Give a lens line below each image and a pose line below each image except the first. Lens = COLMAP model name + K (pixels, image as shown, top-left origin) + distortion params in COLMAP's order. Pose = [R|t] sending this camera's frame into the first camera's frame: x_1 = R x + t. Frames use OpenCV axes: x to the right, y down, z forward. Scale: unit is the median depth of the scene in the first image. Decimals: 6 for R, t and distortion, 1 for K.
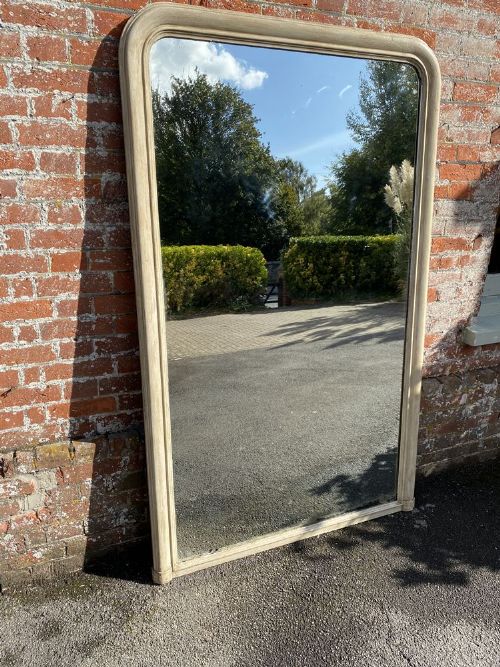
lens RADIAL K [[528.2, 0, 248.5], [0, 528.2, 327.8], [0, 0, 1]] dist [0.014231, -0.009937]
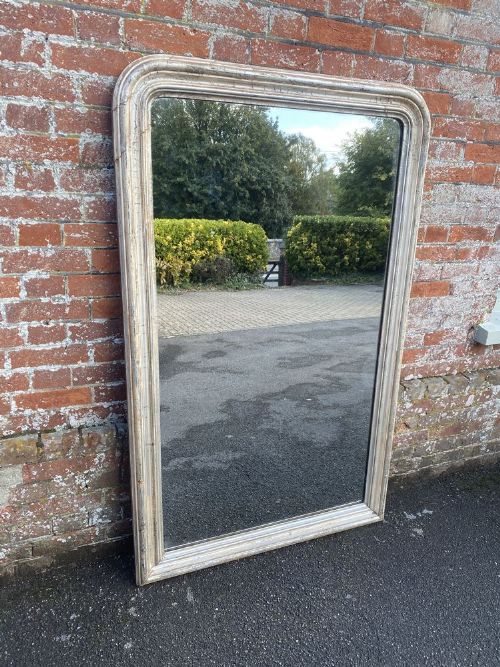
lens RADIAL K [[528.2, 0, 252.8], [0, 528.2, 332.5], [0, 0, 1]] dist [0.014231, -0.009937]
pose [[0.998755, 0.048042, 0.013429, 0.005673], [-0.048751, 0.997084, 0.058709, -0.027222], [-0.010570, -0.059290, 0.998185, 0.097945]]
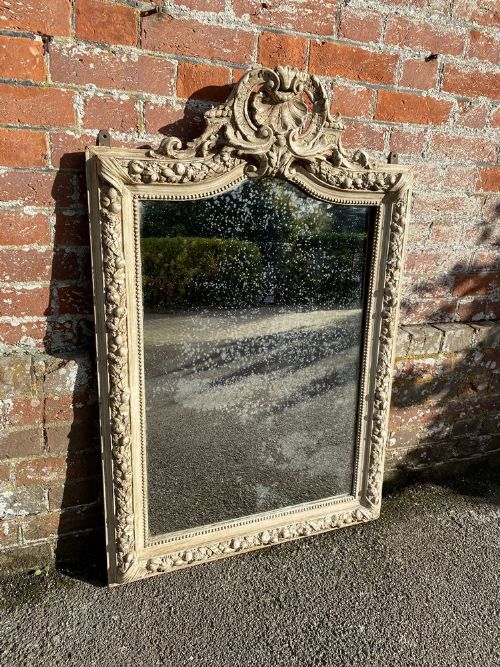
lens RADIAL K [[531.2, 0, 244.7], [0, 531.2, 330.1], [0, 0, 1]] dist [0.016019, -0.005892]
pose [[0.998475, 0.054015, -0.011404, 0.022331], [-0.053644, 0.998091, 0.030615, 0.130897], [0.013036, -0.029956, 0.999466, 0.415124]]
